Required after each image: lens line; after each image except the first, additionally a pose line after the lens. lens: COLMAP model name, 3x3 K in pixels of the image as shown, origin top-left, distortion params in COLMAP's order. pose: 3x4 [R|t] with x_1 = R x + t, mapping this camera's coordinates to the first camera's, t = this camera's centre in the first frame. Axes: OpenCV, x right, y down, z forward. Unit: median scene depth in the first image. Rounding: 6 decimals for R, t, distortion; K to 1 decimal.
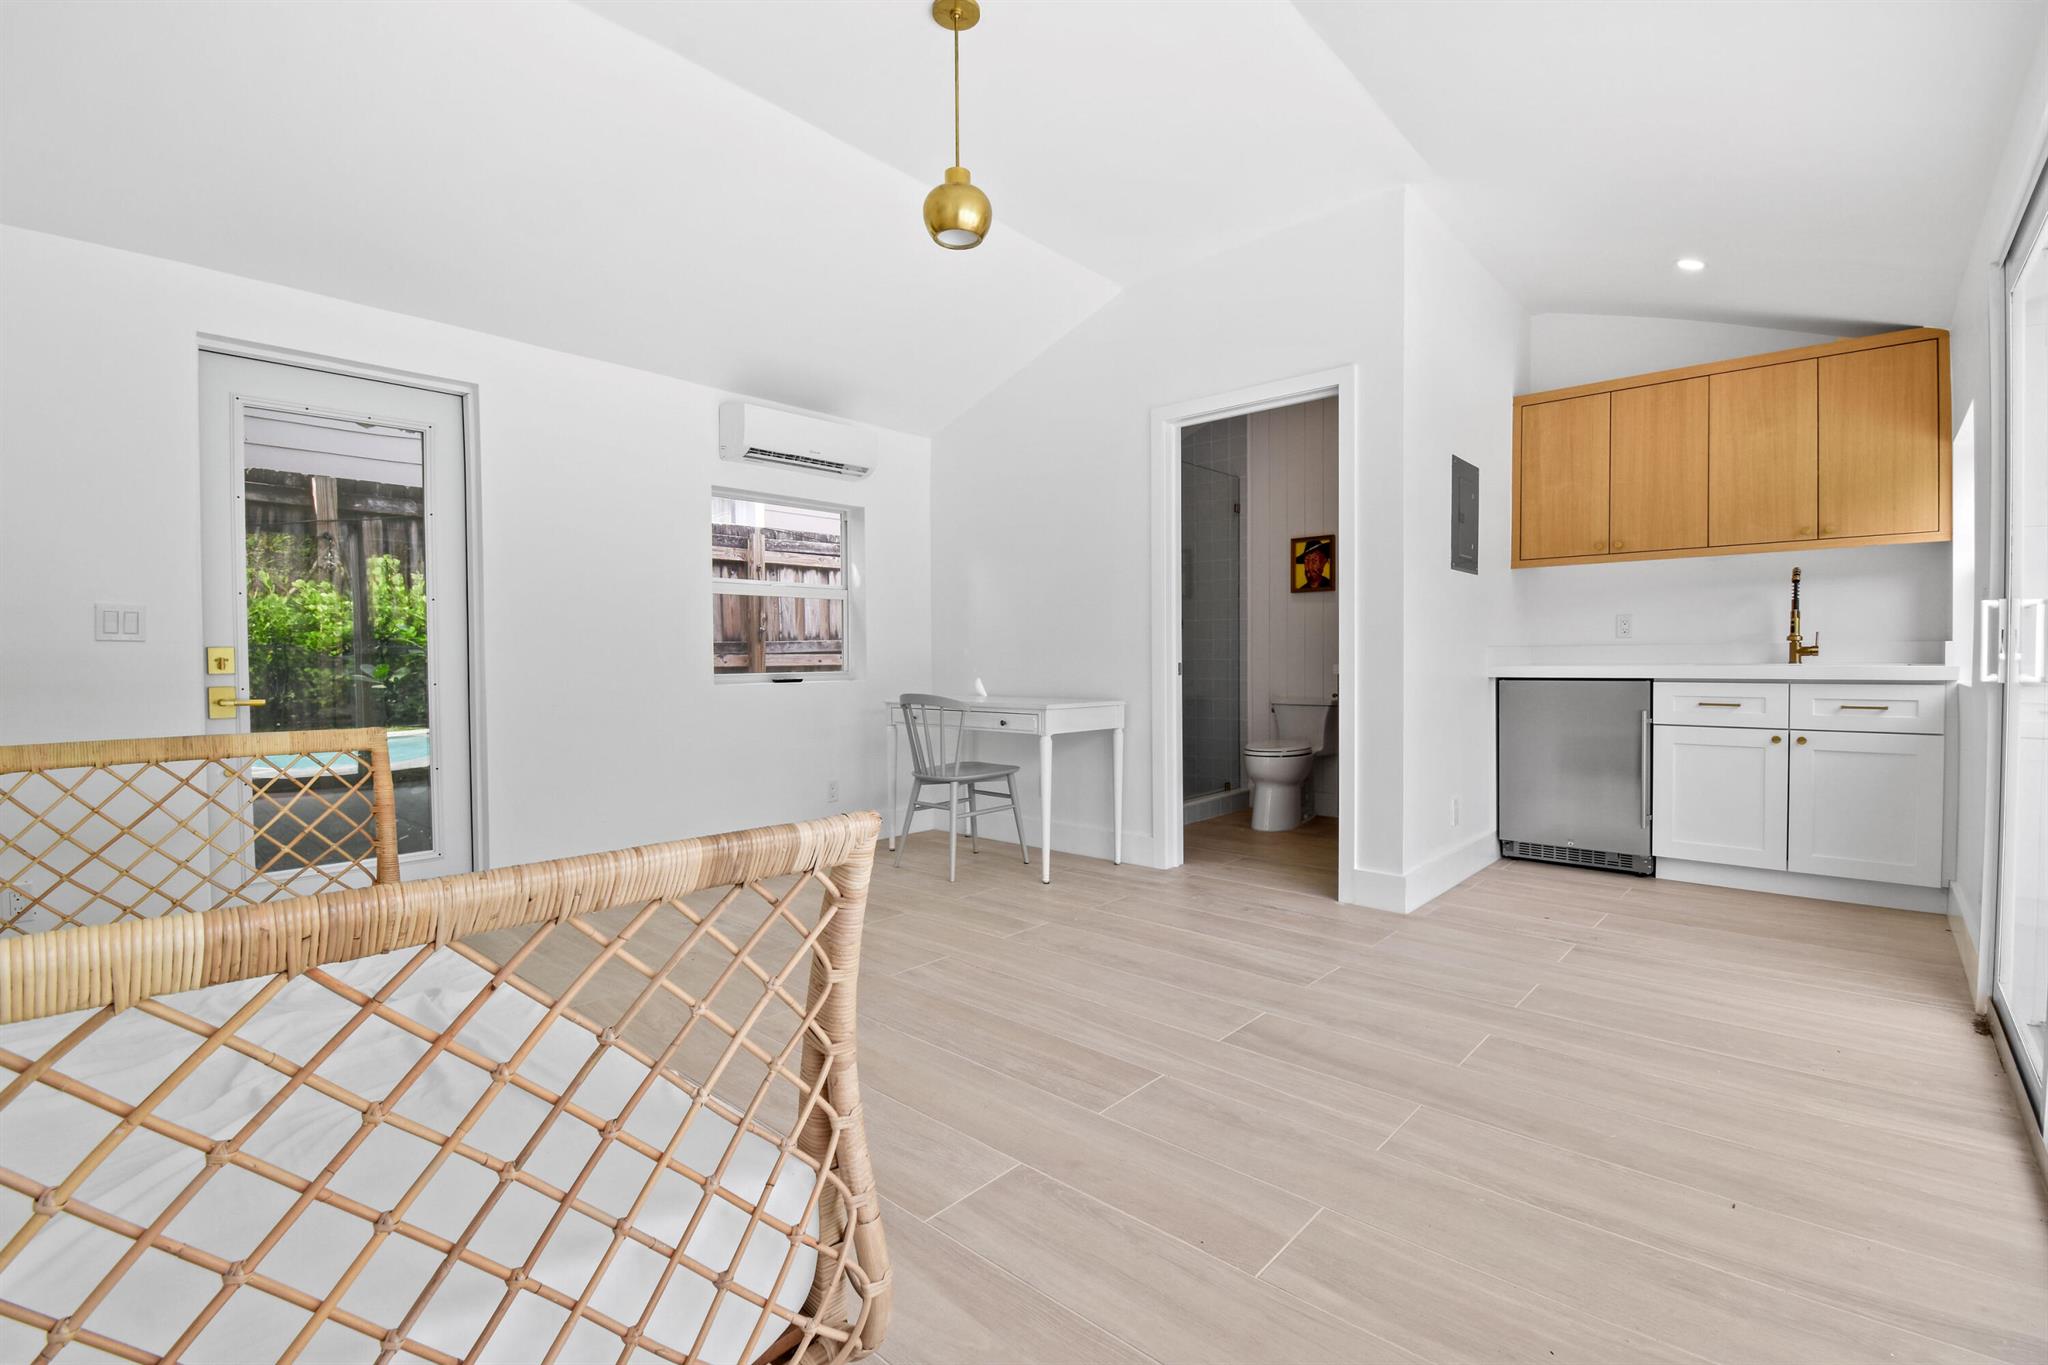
lens RADIAL K [[927.1, 0, 1033.8], [0, 927.1, 683.2], [0, 0, 1]] dist [-0.002944, -0.006177]
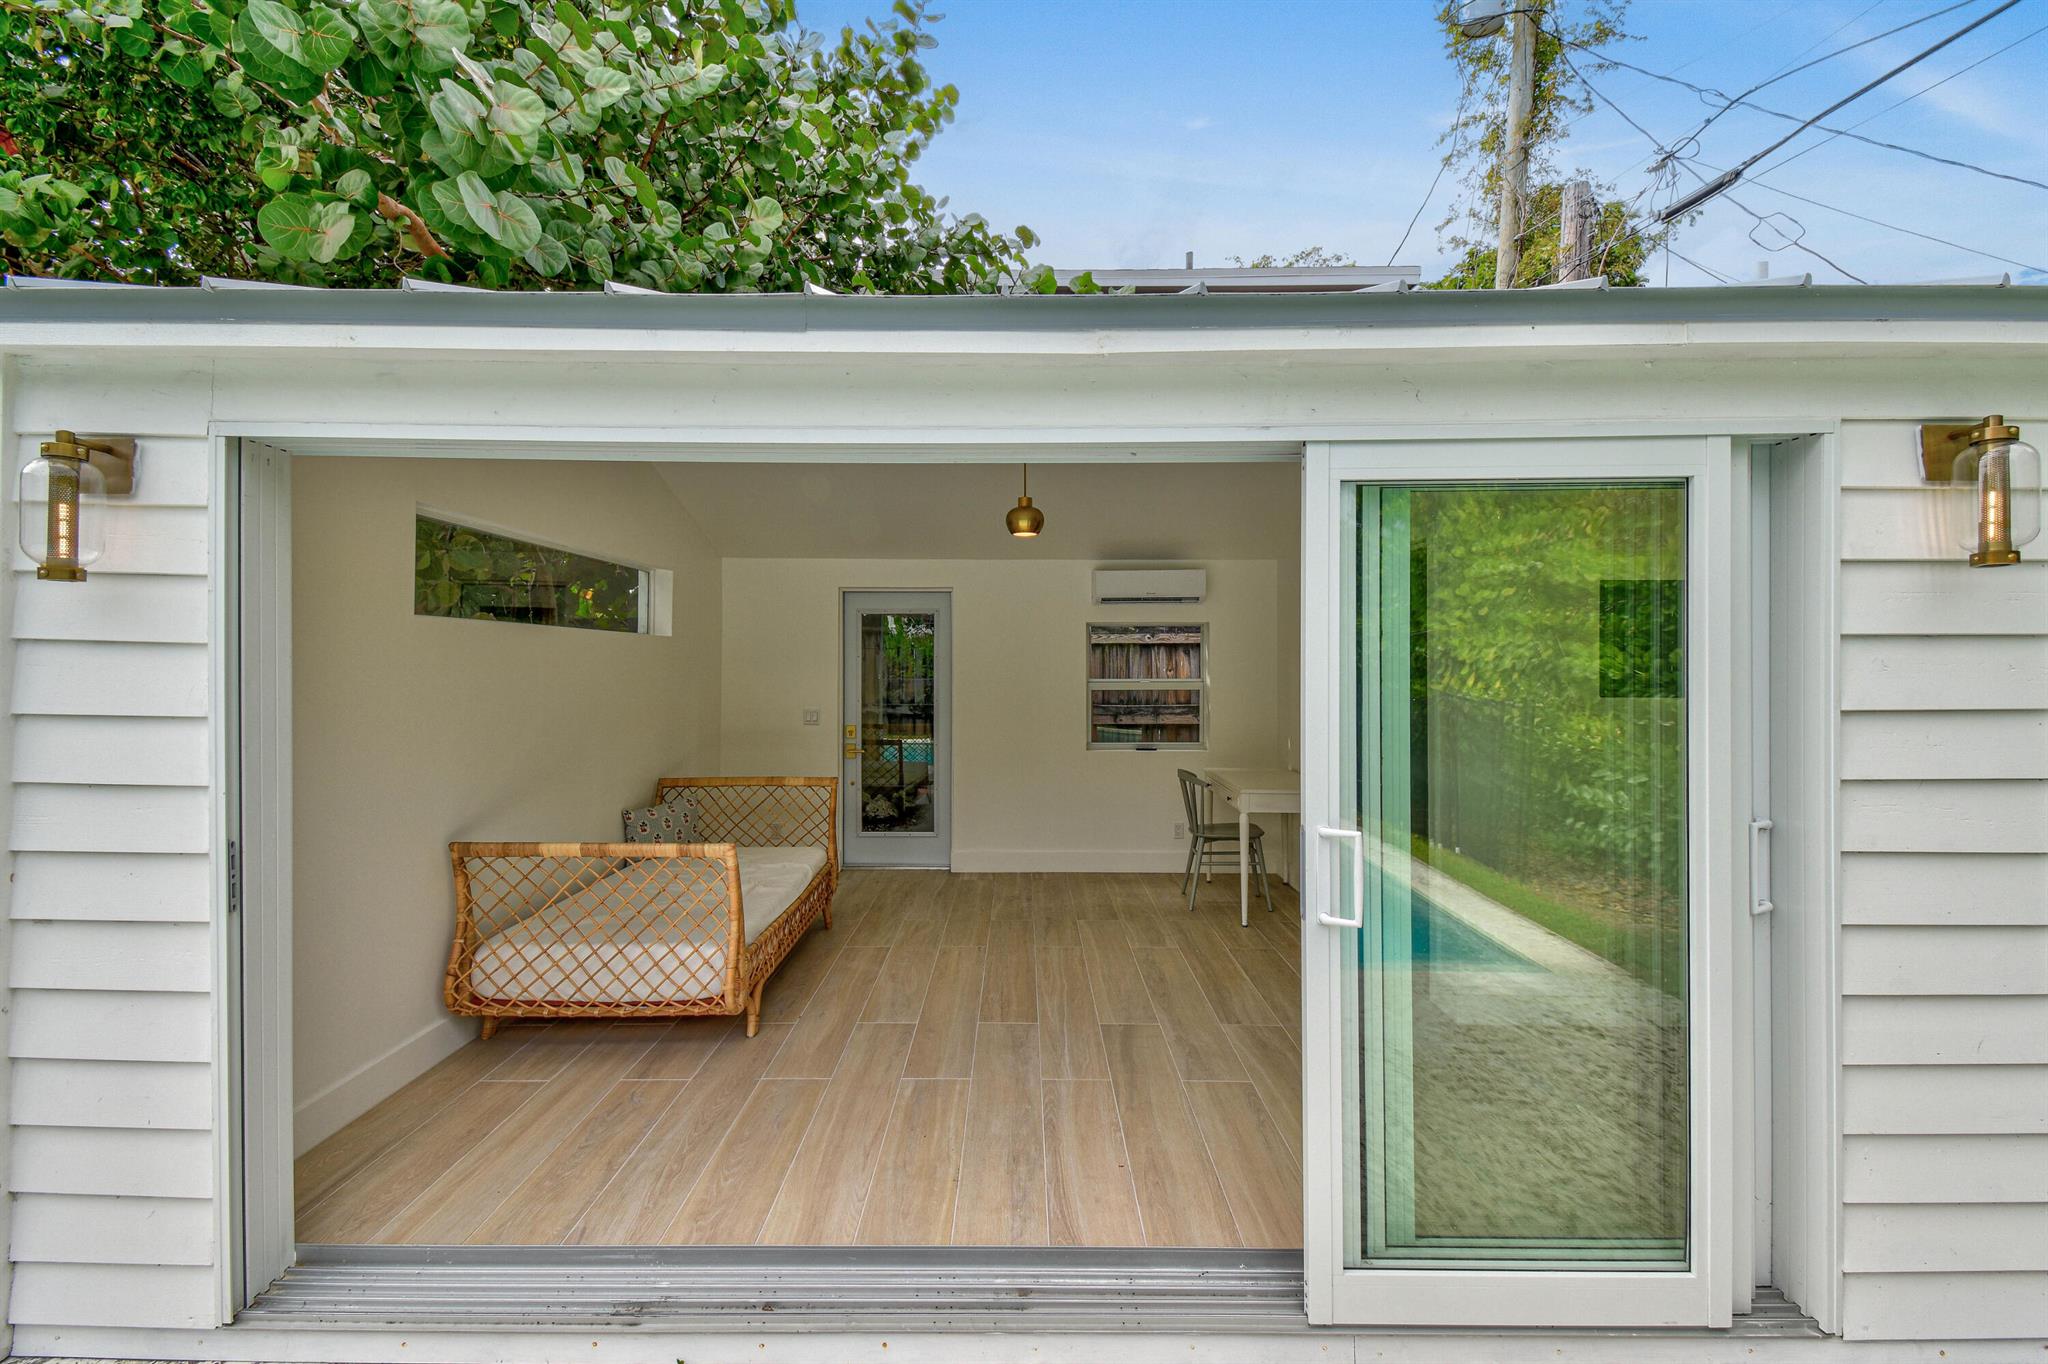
lens RADIAL K [[927.1, 0, 1023.1], [0, 927.1, 675.9], [0, 0, 1]] dist [-0.002944, -0.006177]
pose [[0.655808, 0.017653, -0.754721, 1.622533], [-0.026454, 0.999650, 0.000394, -0.264189], [0.754464, 0.019707, 0.656045, -0.204628]]
